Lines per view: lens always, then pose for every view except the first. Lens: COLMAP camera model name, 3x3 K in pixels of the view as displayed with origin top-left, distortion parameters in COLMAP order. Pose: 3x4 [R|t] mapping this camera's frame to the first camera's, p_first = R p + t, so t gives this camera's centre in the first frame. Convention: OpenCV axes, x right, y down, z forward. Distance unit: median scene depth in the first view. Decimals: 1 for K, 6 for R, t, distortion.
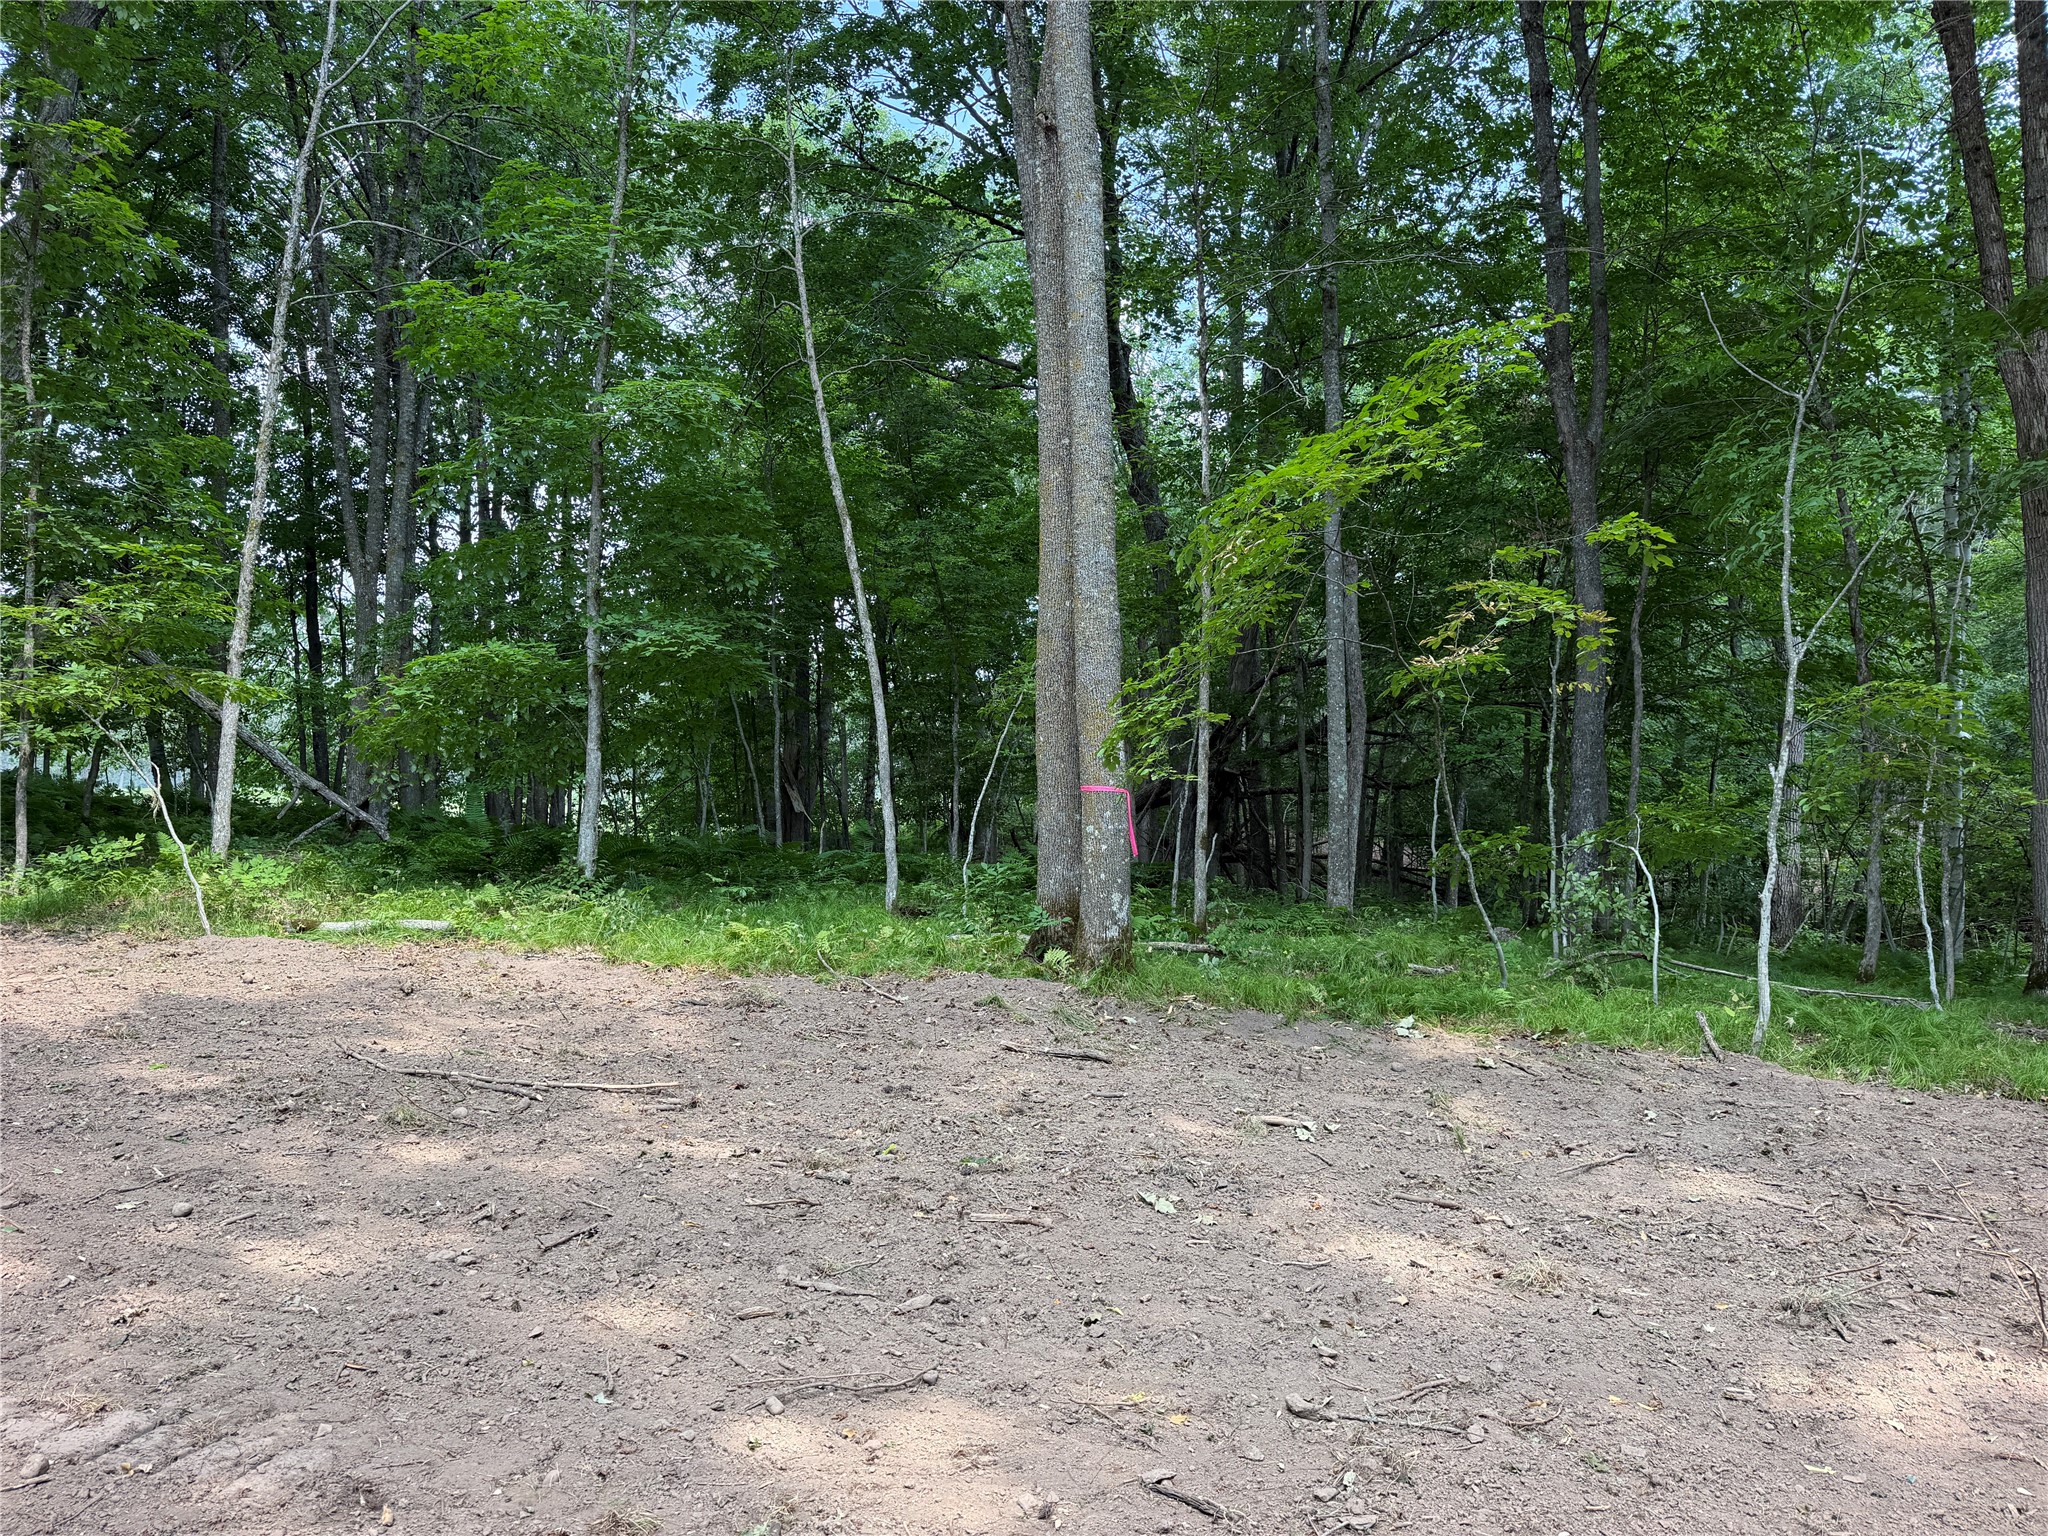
lens RADIAL K [[1427.8, 0, 1024.0], [0, 1427.8, 768.0], [0, 0, 1]] dist [0.108160, -0.154935]
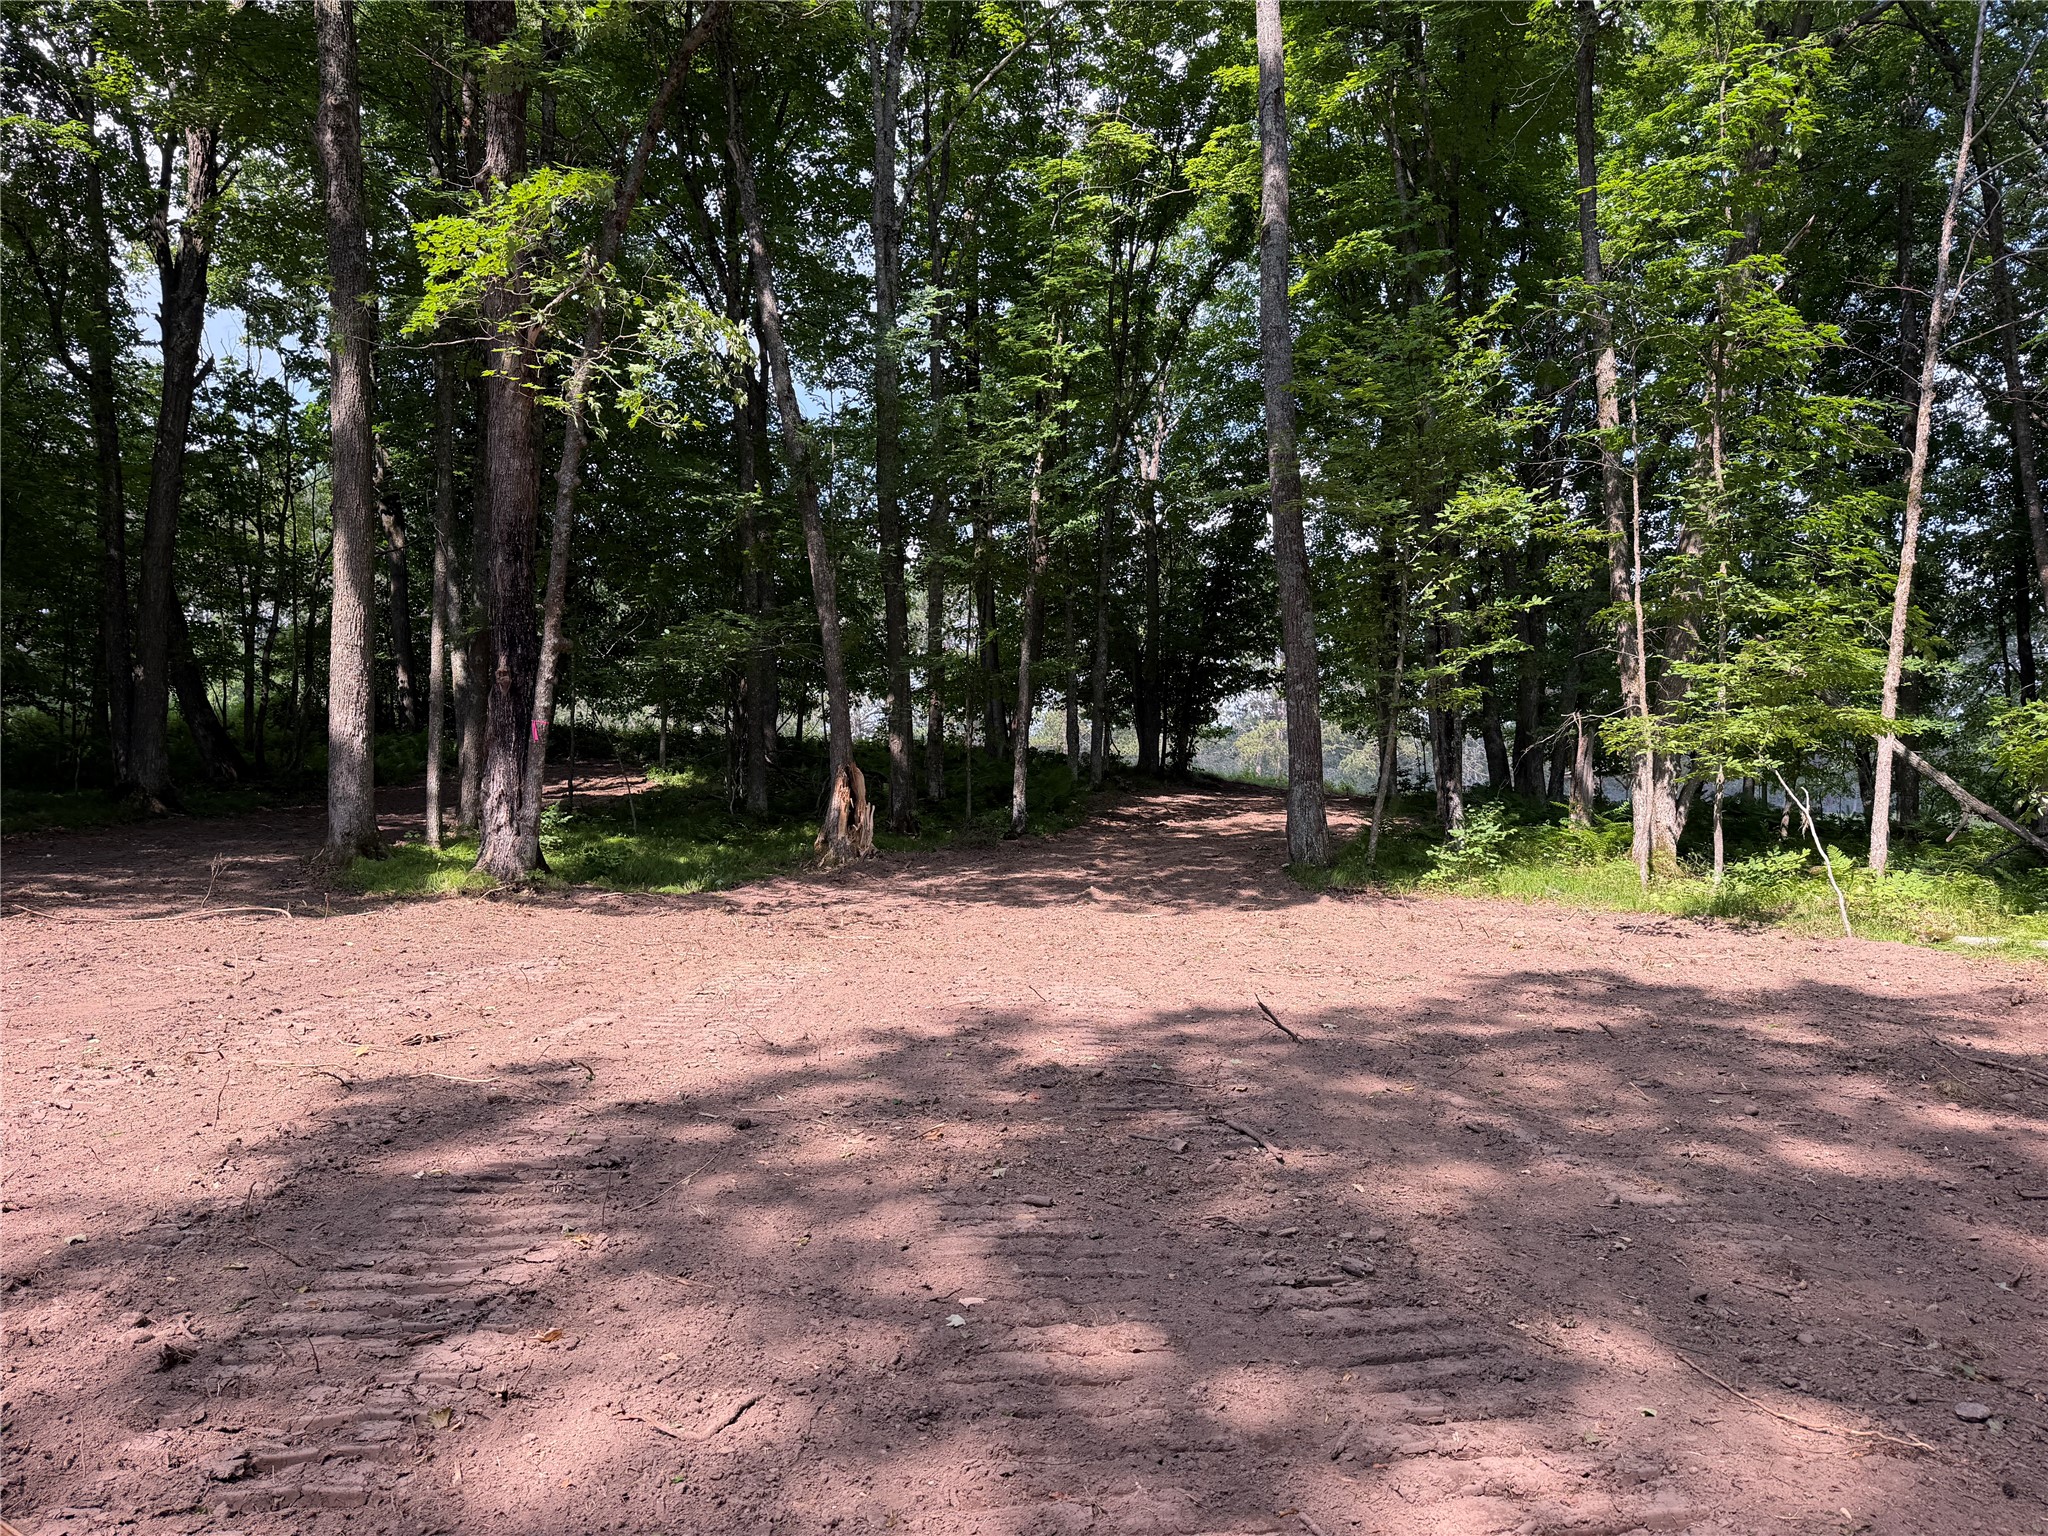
lens RADIAL K [[1414.1, 0, 1033.7], [0, 1414.1, 771.6], [0, 0, 1]] dist [0.029712, -0.035491]
pose [[0.473796, -0.013266, -0.880535, 0.108869], [0.000659, 0.999892, -0.014710, -0.000510], [0.880634, 0.006389, 0.473753, -0.092128]]
